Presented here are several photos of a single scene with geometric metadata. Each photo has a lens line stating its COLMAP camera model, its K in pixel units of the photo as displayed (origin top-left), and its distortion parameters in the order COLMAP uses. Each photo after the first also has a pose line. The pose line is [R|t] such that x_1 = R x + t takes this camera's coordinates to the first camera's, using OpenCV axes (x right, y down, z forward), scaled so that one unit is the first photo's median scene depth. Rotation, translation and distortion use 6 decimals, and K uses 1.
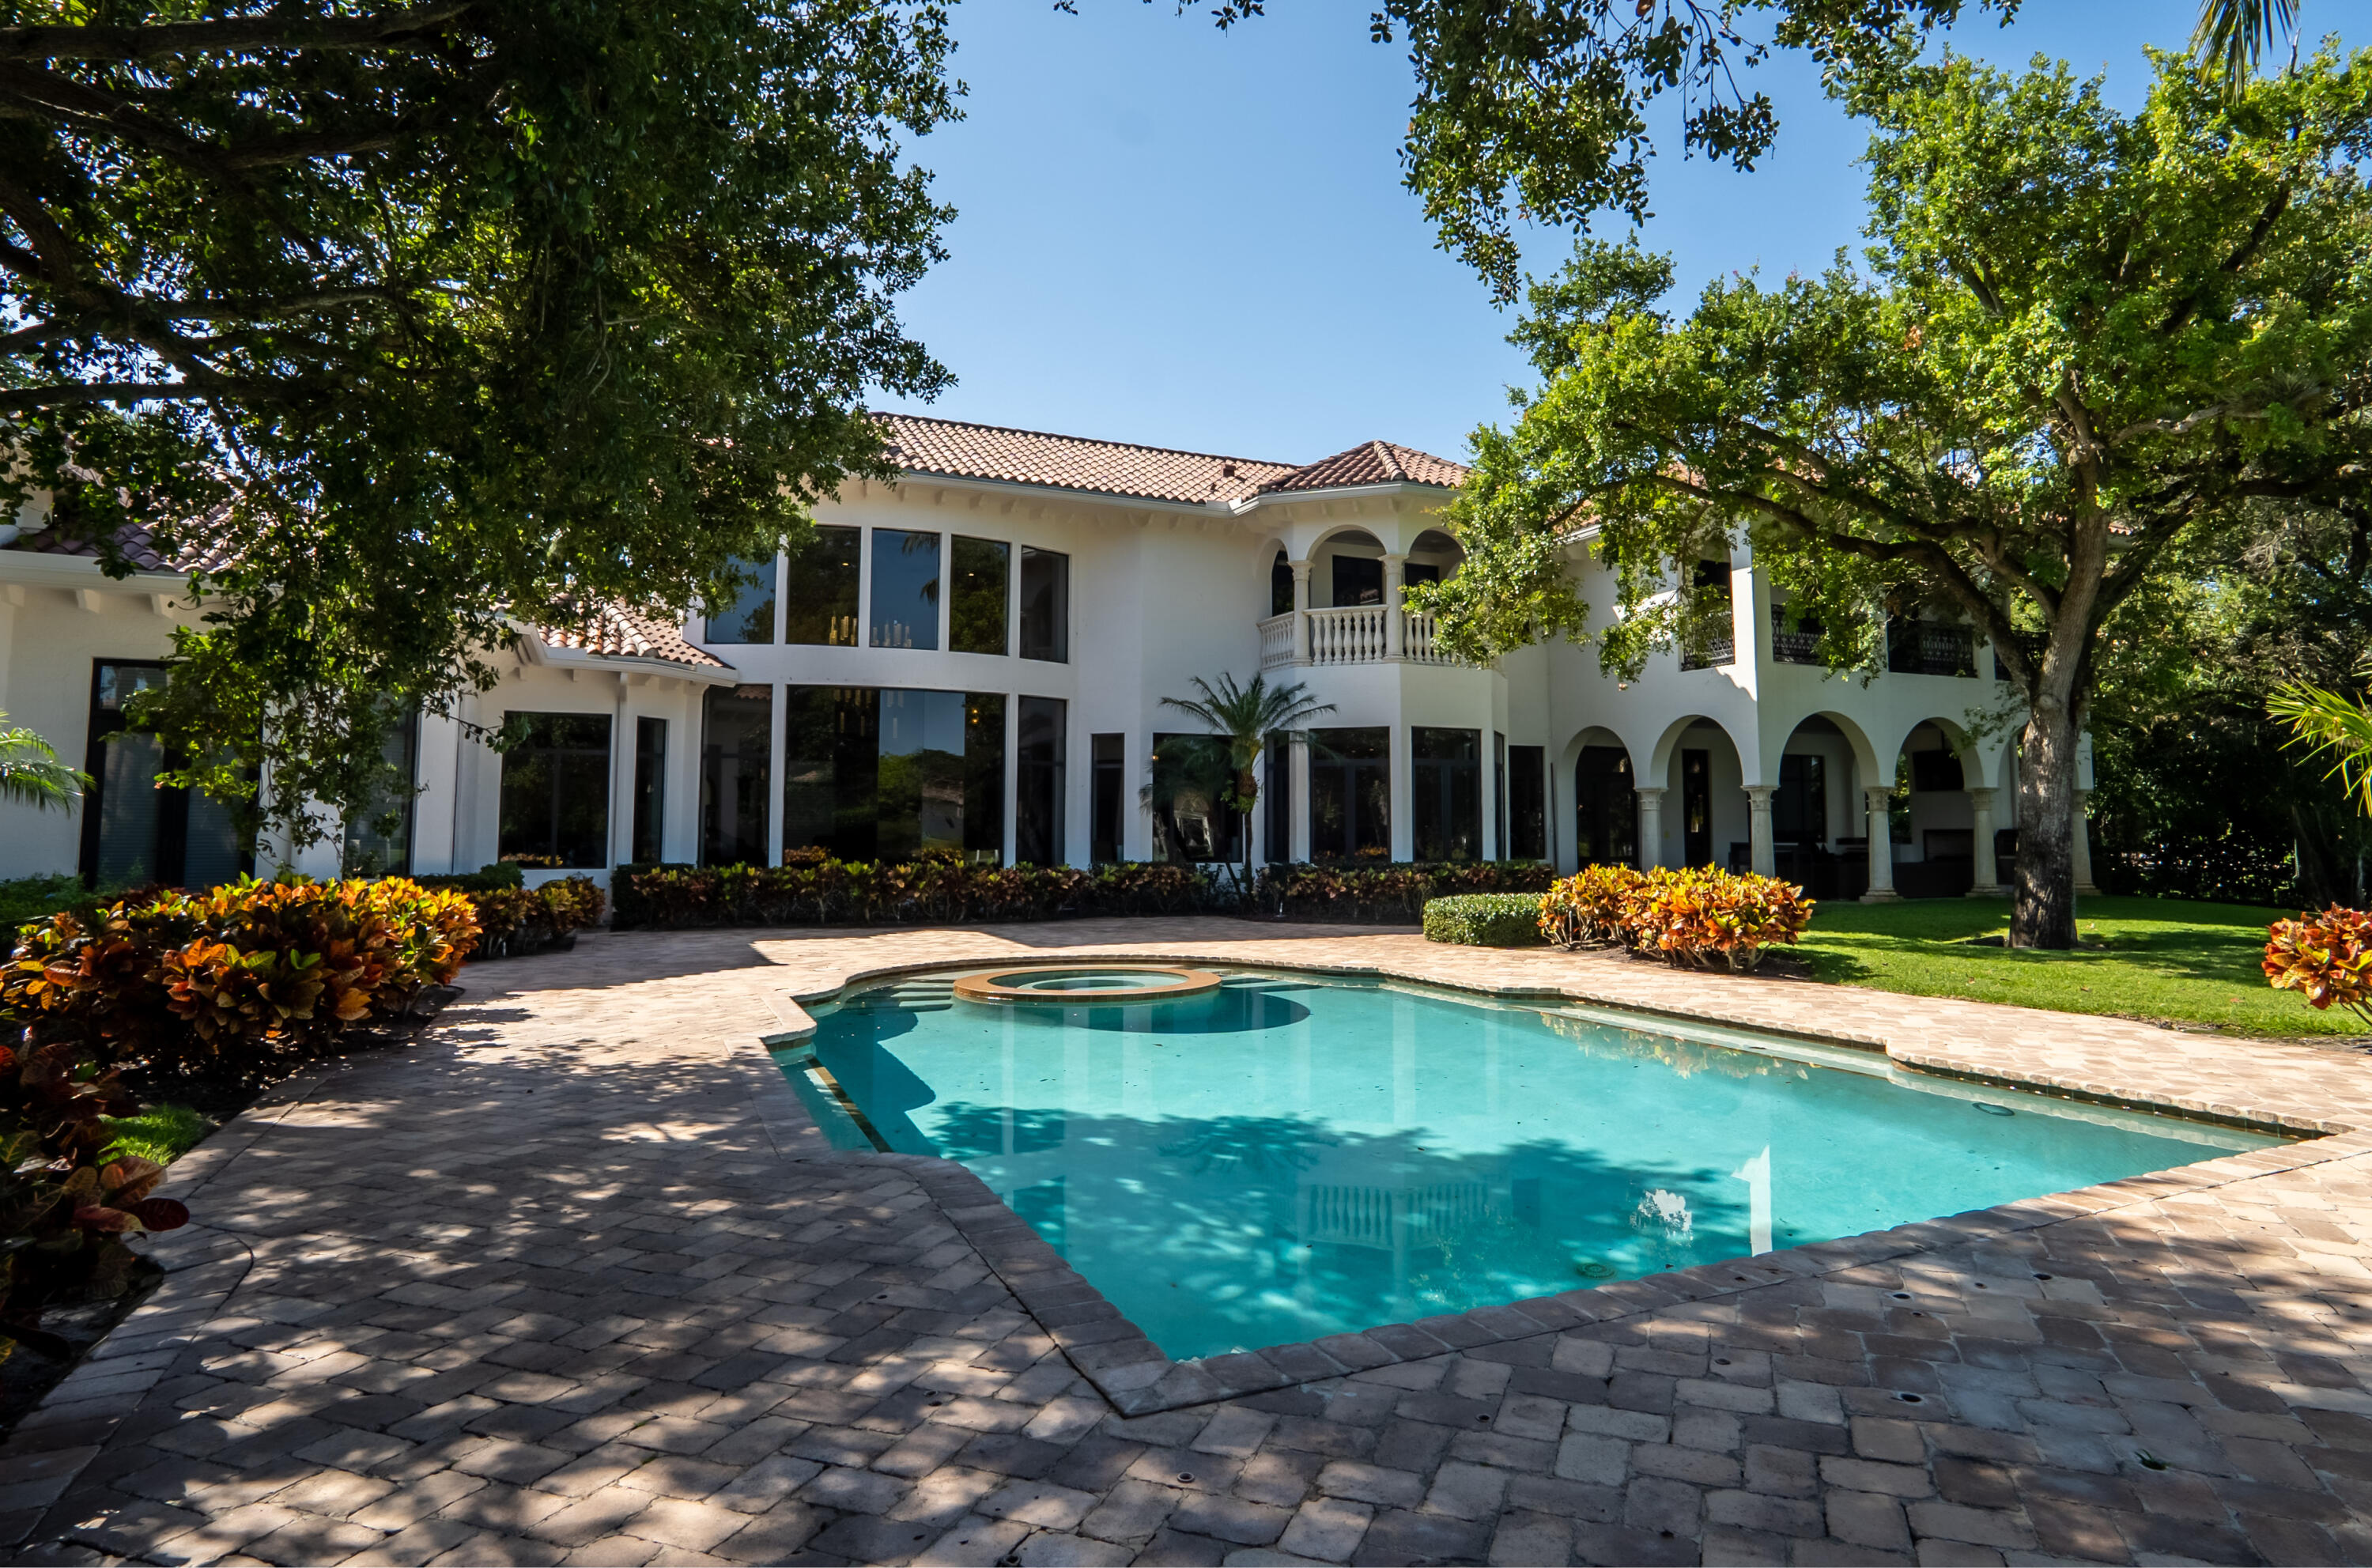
lens RADIAL K [[1269.1, 0, 1186.0], [0, 1269.1, 784.0], [0, 0, 1]] dist [0.000095, 0.000190]
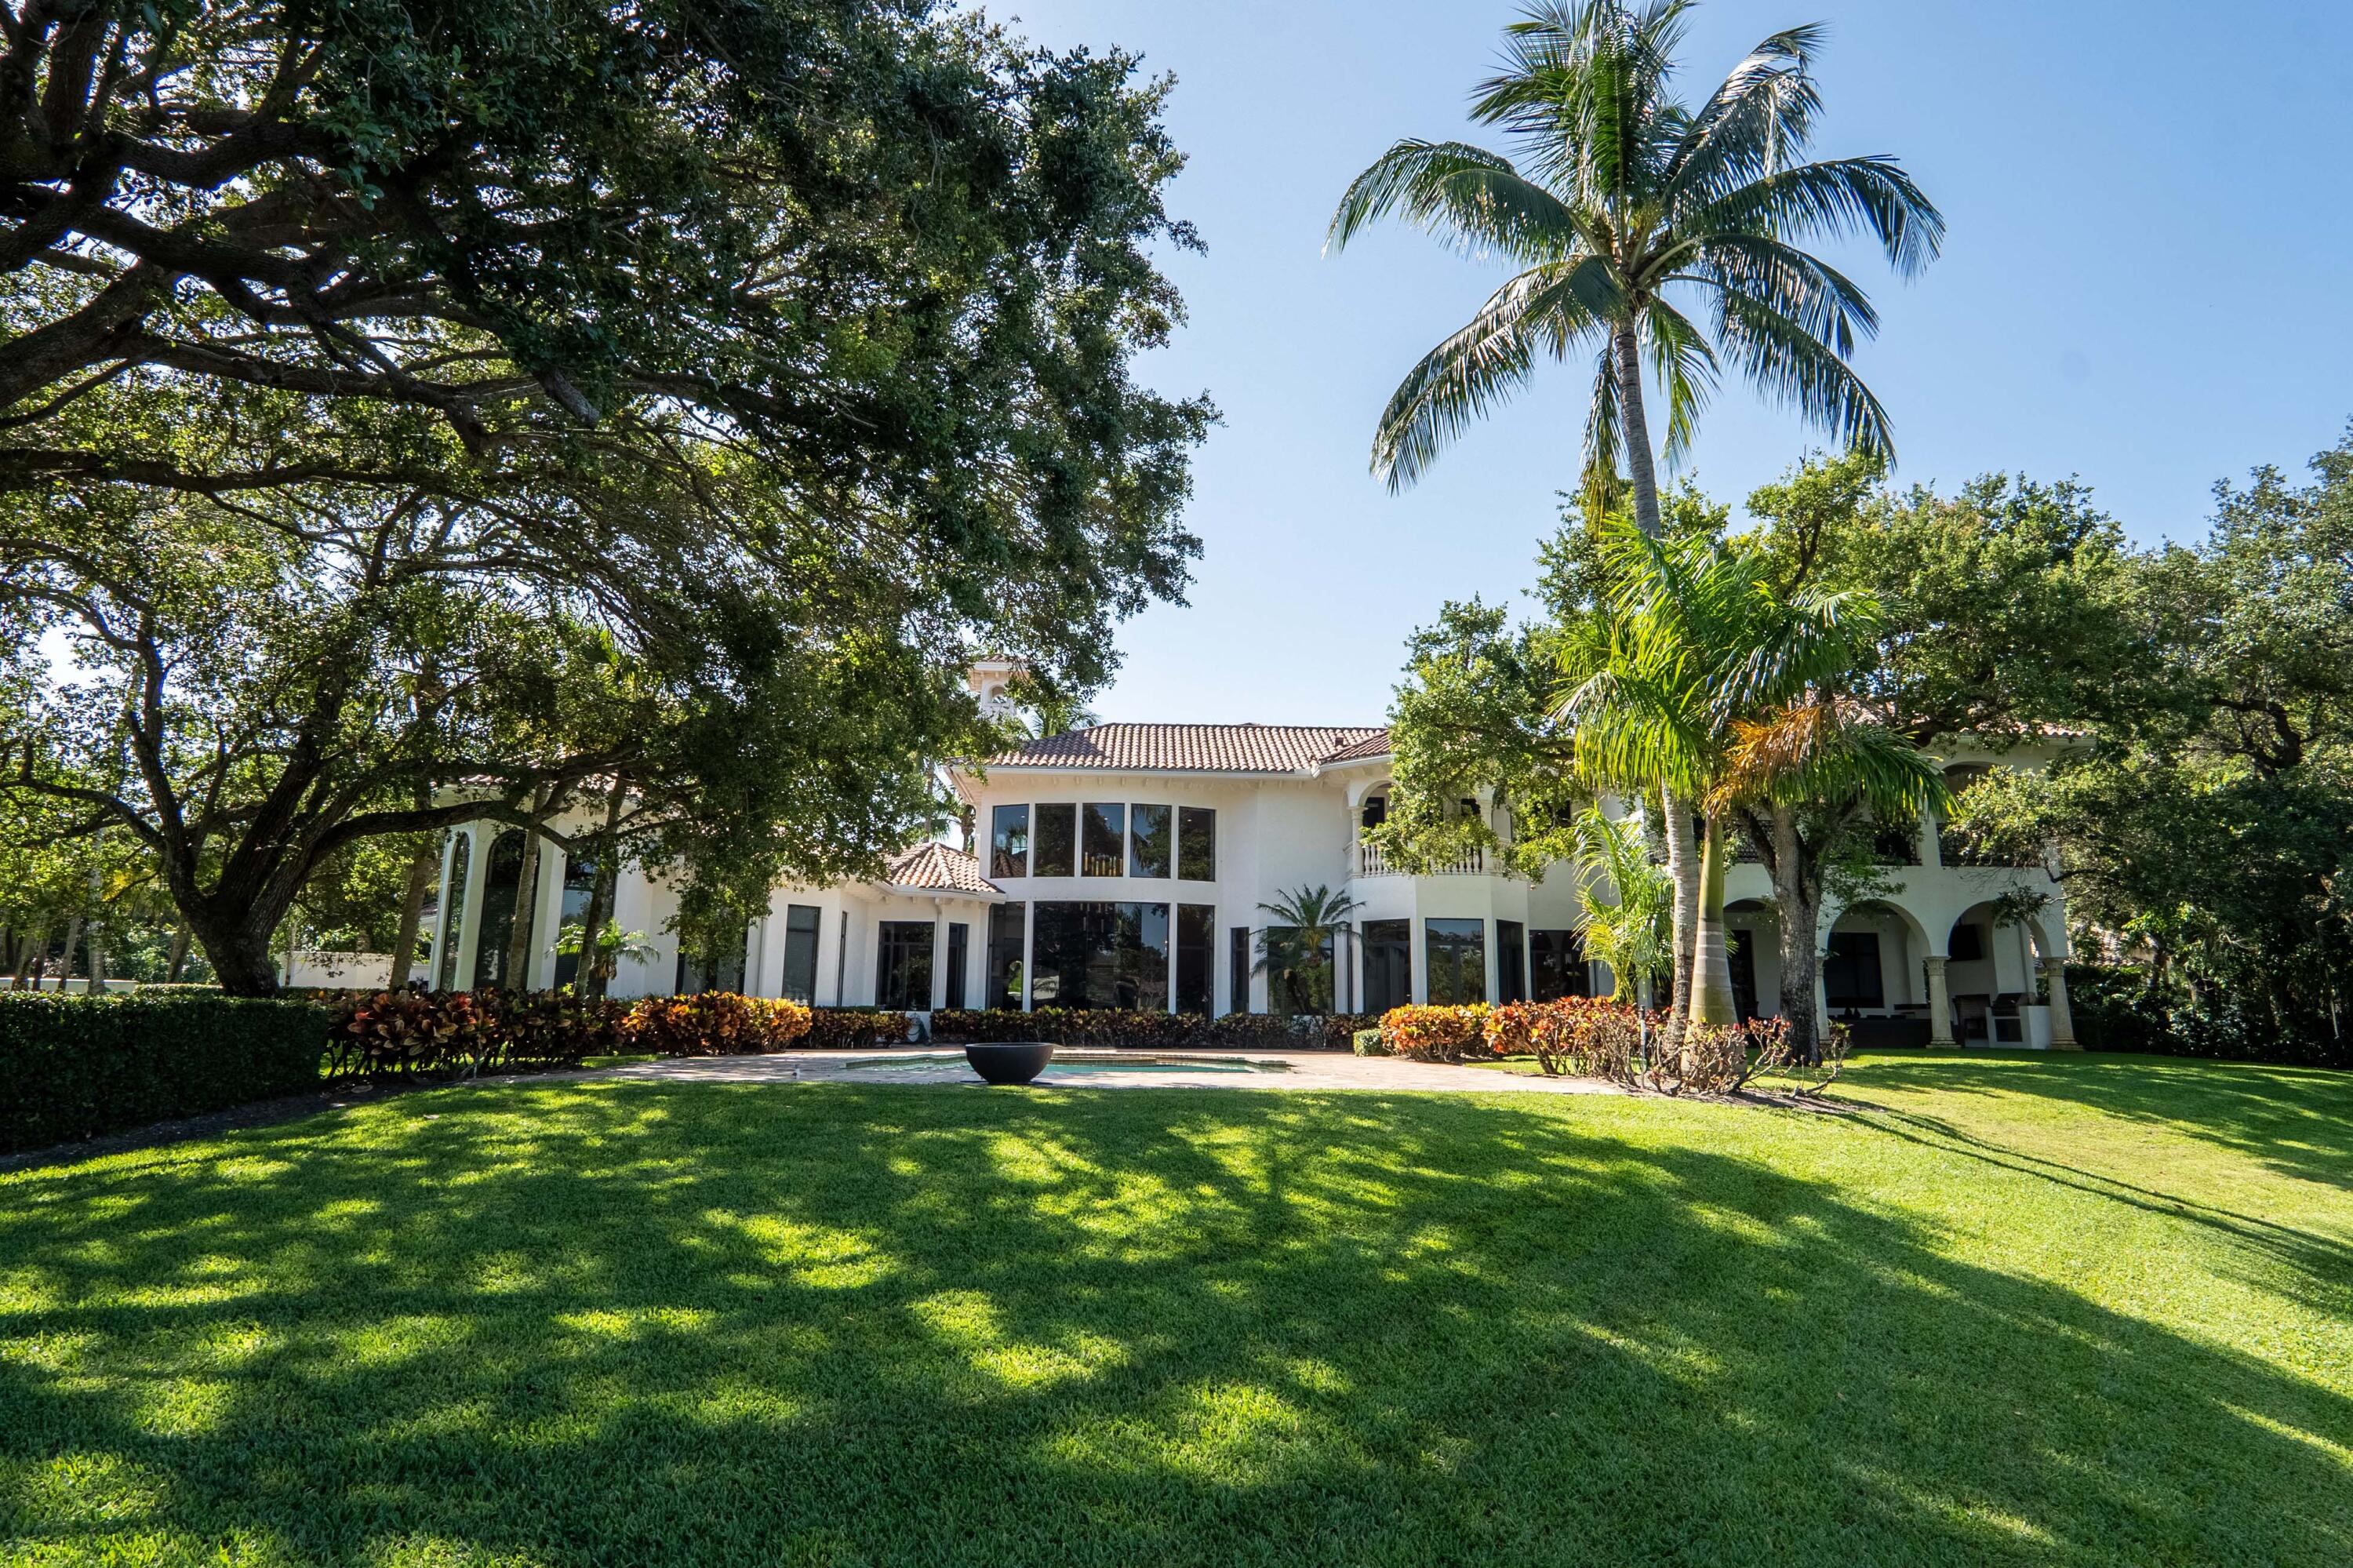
lens RADIAL K [[1216.2, 0, 1176.5], [0, 1216.2, 784.0], [0, 0, 1]] dist [-0.000739, -0.000041]
pose [[0.927913, -0.064397, -0.367192, 0.428306], [0.005693, 0.987300, -0.158763, 0.022299], [0.372753, 0.145228, 0.916496, -0.388648]]
